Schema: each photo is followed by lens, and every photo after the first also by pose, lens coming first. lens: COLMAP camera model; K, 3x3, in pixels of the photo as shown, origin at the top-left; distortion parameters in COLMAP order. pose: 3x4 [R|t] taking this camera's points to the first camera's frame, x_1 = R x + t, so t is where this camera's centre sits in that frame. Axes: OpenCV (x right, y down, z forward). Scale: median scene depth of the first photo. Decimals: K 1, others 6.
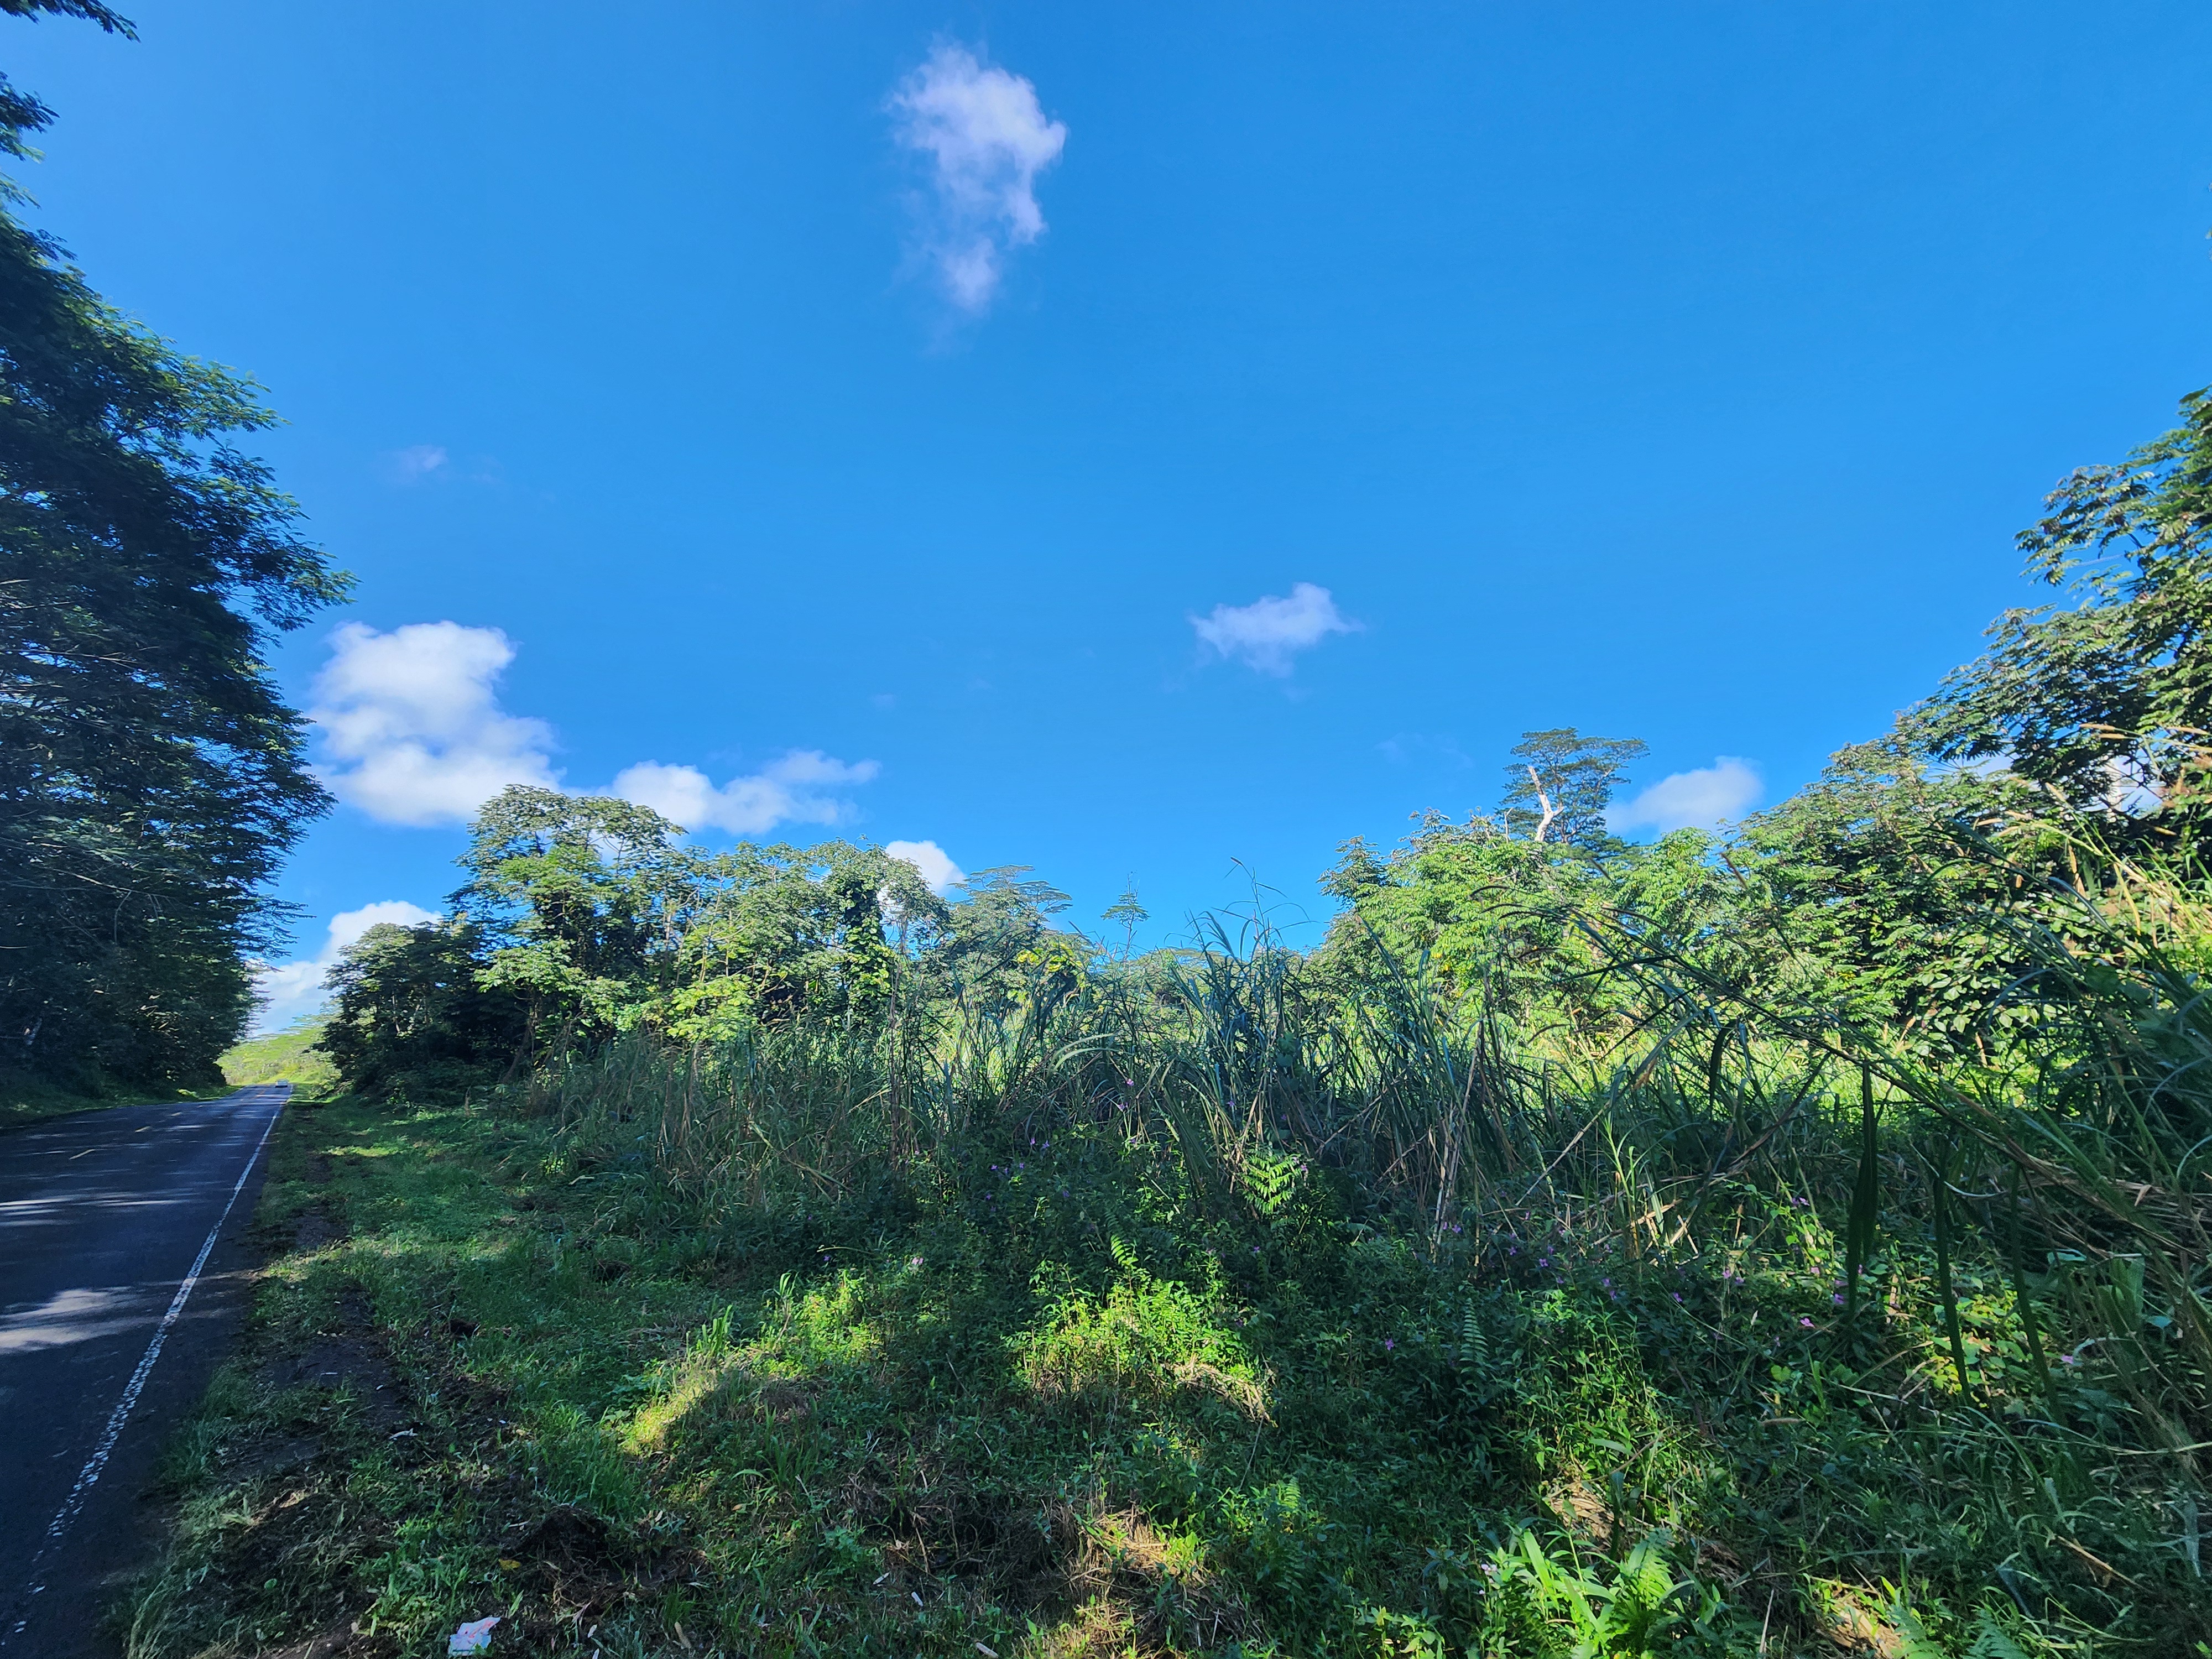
lens RADIAL K [[887.8, 0, 1106.0], [0, 887.8, 829.5], [0, 0, 1]] dist [-0.001985, -0.001046]
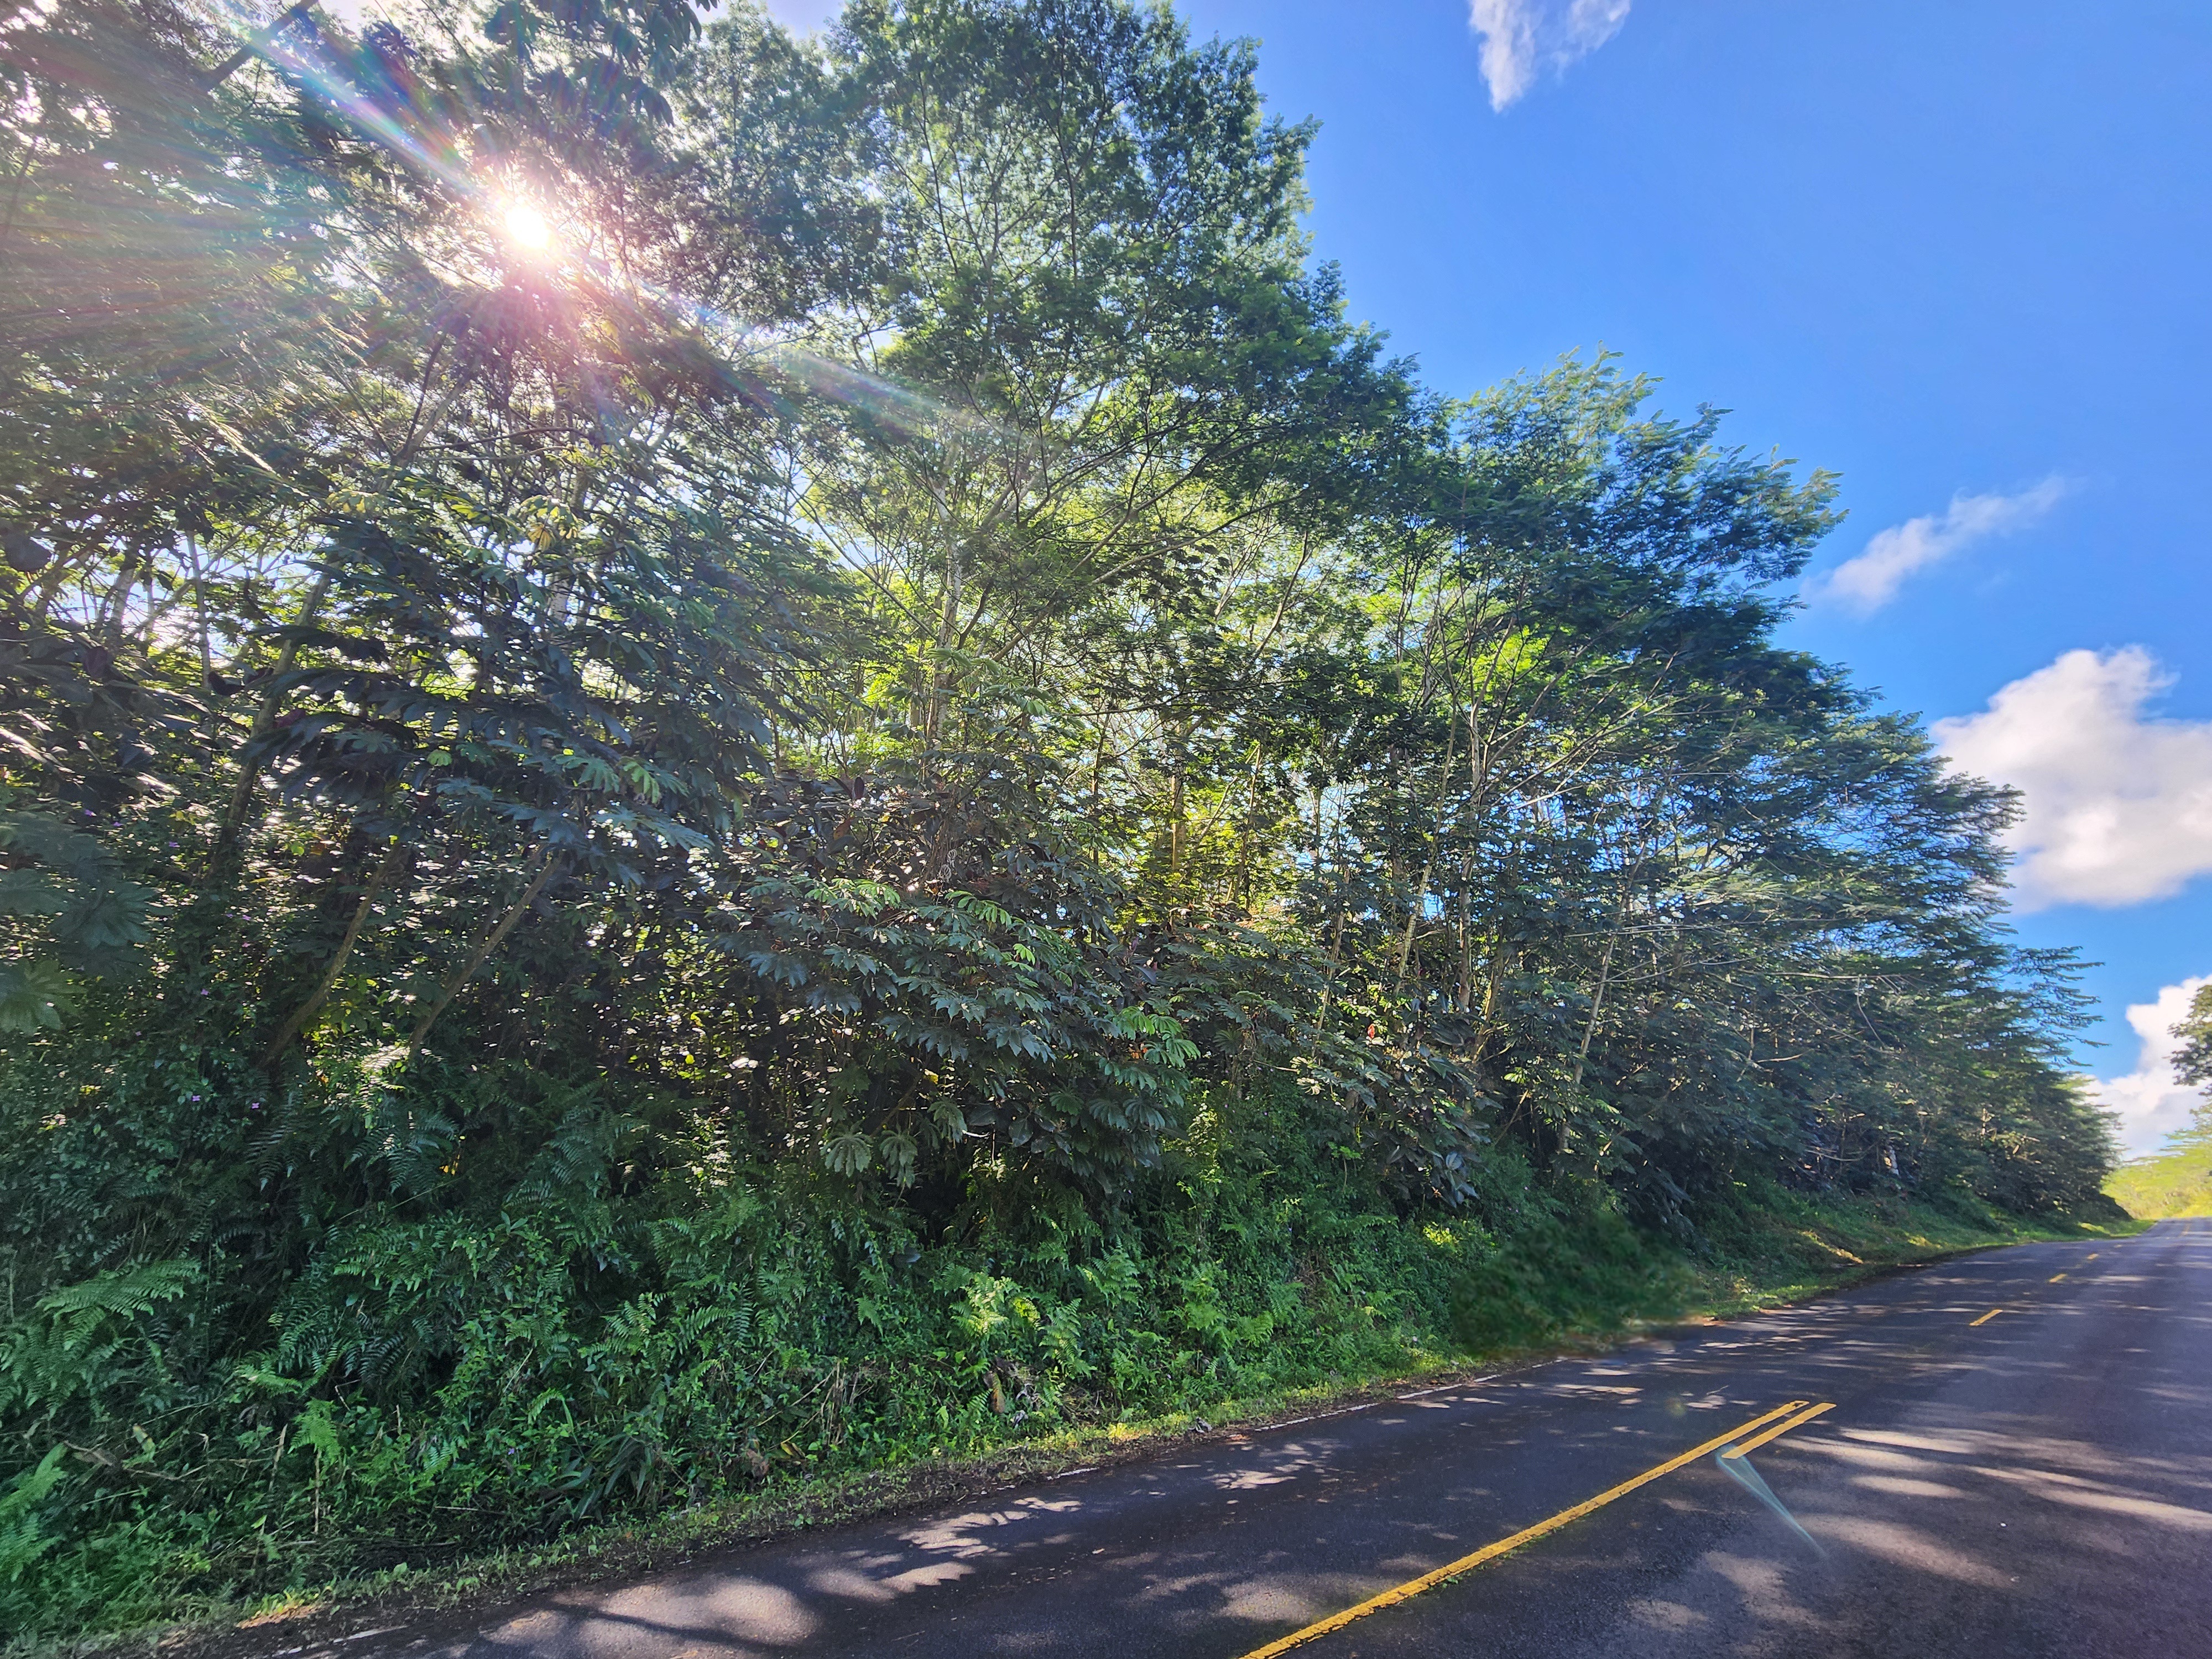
lens RADIAL K [[887.8, 0, 1106.0], [0, 887.8, 829.5], [0, 0, 1]] dist [-0.001985, -0.001046]
pose [[-0.007746, -0.389672, -0.920921, -0.124168], [0.263198, 0.887681, -0.377821, 0.036348], [0.964711, -0.245312, 0.095685, 0.123918]]
